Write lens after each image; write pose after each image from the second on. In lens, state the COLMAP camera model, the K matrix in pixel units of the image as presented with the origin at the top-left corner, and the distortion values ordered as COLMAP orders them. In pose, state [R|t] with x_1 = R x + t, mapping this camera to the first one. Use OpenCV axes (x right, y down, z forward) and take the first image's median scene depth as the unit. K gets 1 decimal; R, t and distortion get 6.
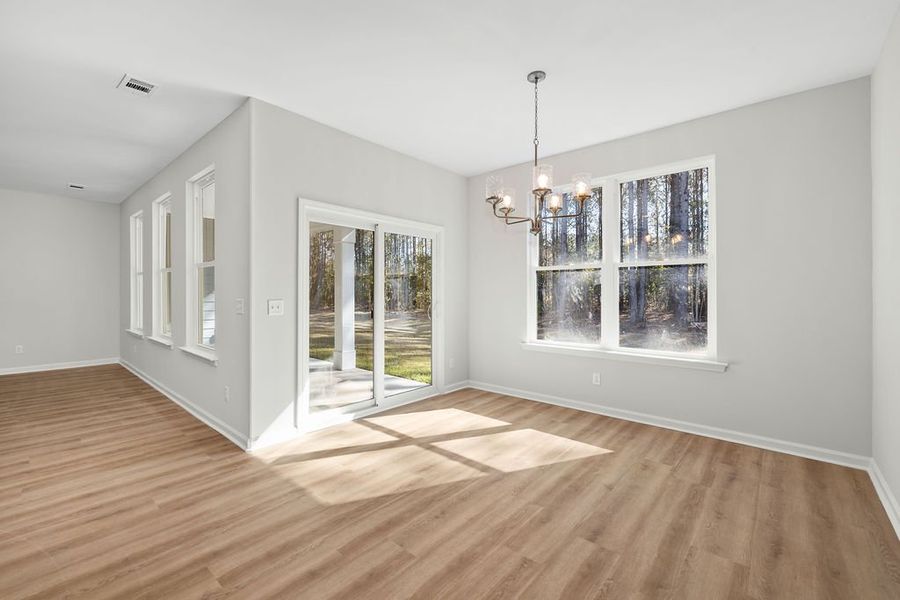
lens RADIAL K [[381.6, 0, 437.2], [0, 381.6, 306.2], [0, 0, 1]] dist [-0.003646, 0.001418]
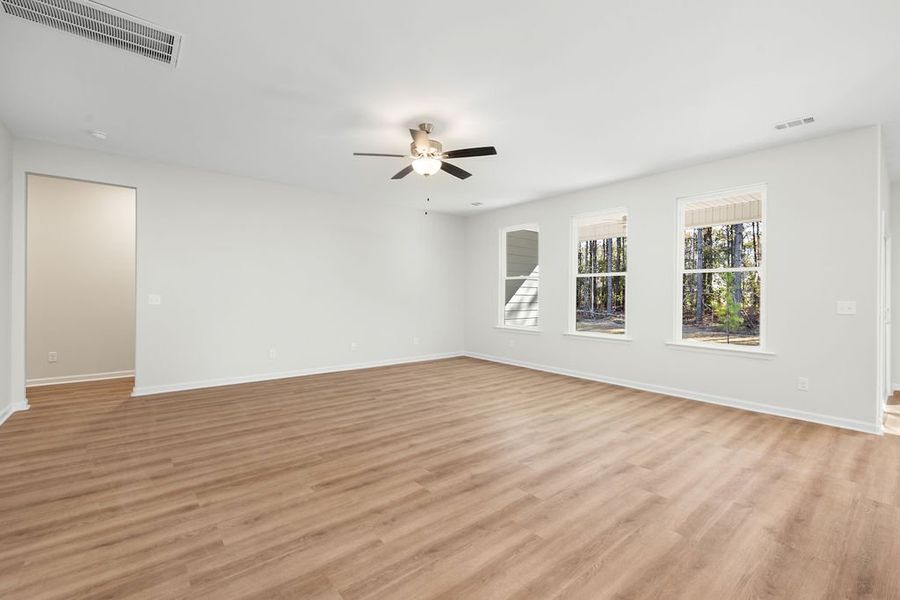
lens RADIAL K [[381.6, 0, 443.9], [0, 381.6, 295.6], [0, 0, 1]] dist [-0.003646, 0.001418]
pose [[0.986145, 0.004243, -0.165833, -1.915198], [-0.009668, 0.999444, -0.031922, 0.016398], [0.165605, 0.033083, 0.985637, -0.428871]]
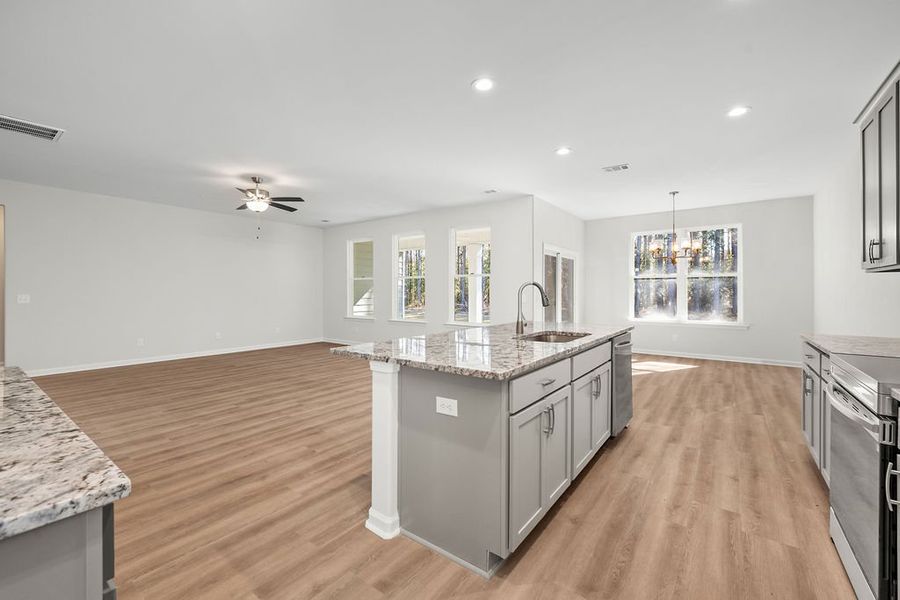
lens RADIAL K [[374.8, 0, 442.7], [0, 374.8, 291.6], [0, 0, 1]] dist [-0.002891, 0.001121]
pose [[0.997230, -0.003935, 0.074272, -1.354826], [0.006180, 0.999530, -0.030022, 0.026466], [-0.074119, 0.030398, 0.996786, -1.170104]]
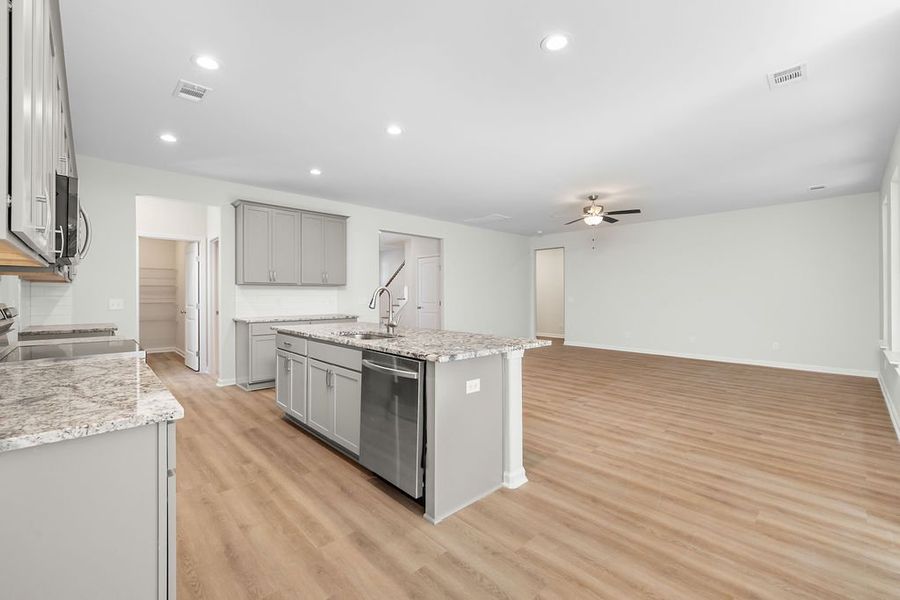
lens RADIAL K [[381.6, 0, 444.1], [0, 381.6, 296.2], [0, 0, 1]] dist [-0.003646, 0.001418]
pose [[-0.092391, 0.000644, -0.995723, 0.259596], [-0.032668, 0.999459, 0.003678, -0.013790], [0.995187, 0.032868, -0.092320, 0.259805]]
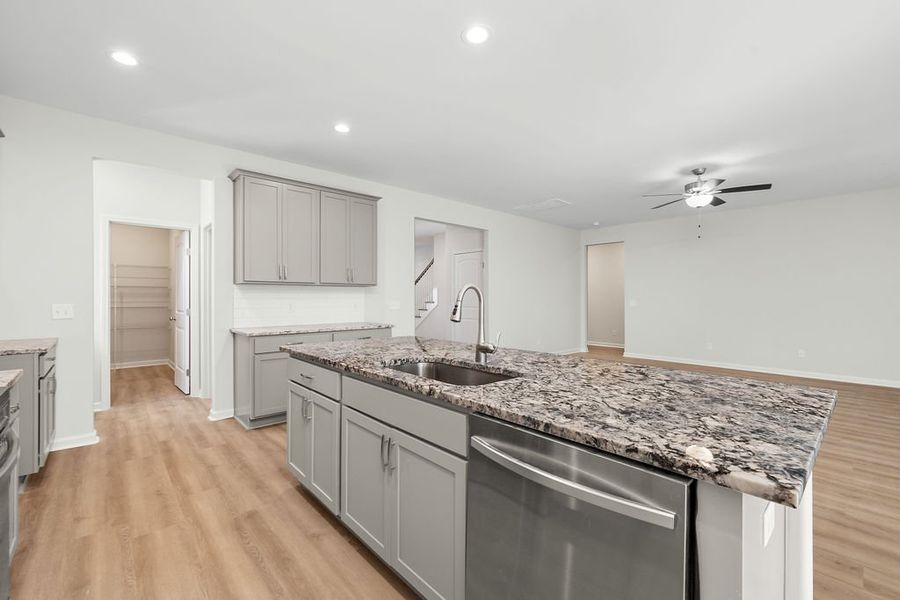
lens RADIAL K [[381.6, 0, 449.4], [0, 381.6, 297.4], [0, 0, 1]] dist [-0.003646, 0.001418]
pose [[-0.104215, -0.003411, -0.994549, -0.251627], [-0.032824, 0.999461, 0.000011, -0.006635], [0.994013, 0.032646, -0.104271, -0.028471]]
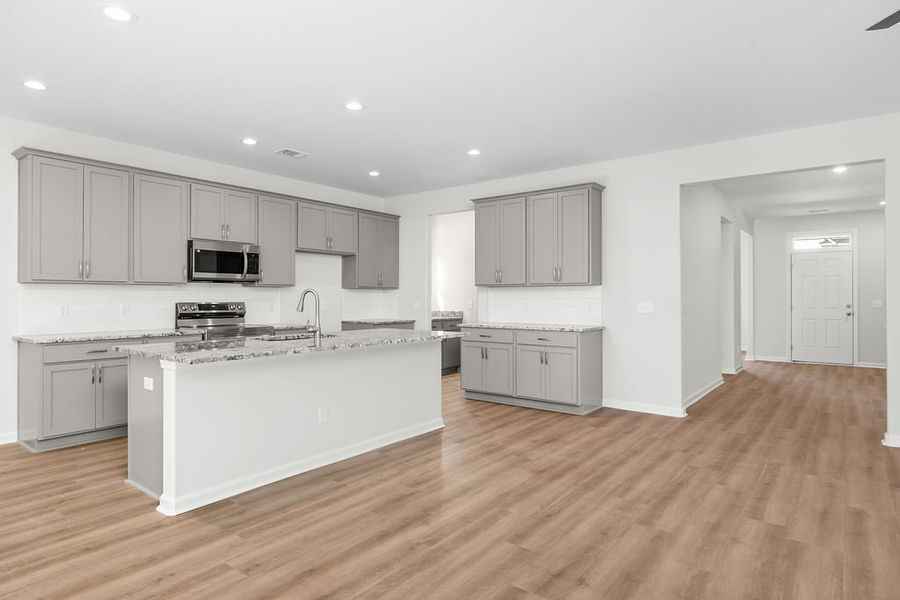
lens RADIAL K [[513.8, 0, 447.9], [0, 513.8, 298.3], [0, 0, 1]] dist [0.001625, 0.001300]
pose [[-0.998169, -0.003275, -0.060403, -1.351840], [-0.005247, 0.999457, 0.032525, -0.060949], [0.060264, 0.032783, -0.997644, 1.605580]]
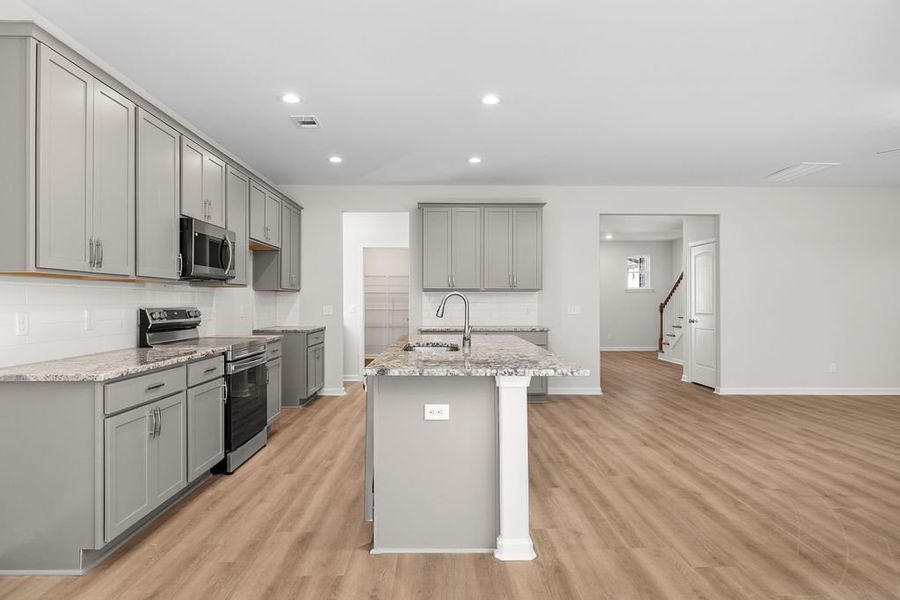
lens RADIAL K [[513.8, 0, 444.5], [0, 513.8, 302.8], [0, 0, 1]] dist [0.001625, 0.001300]
pose [[-0.740610, -0.002725, -0.671929, 0.013081], [-0.024904, 0.999416, 0.023397, -0.037159], [0.671473, 0.034062, -0.740246, 1.012696]]
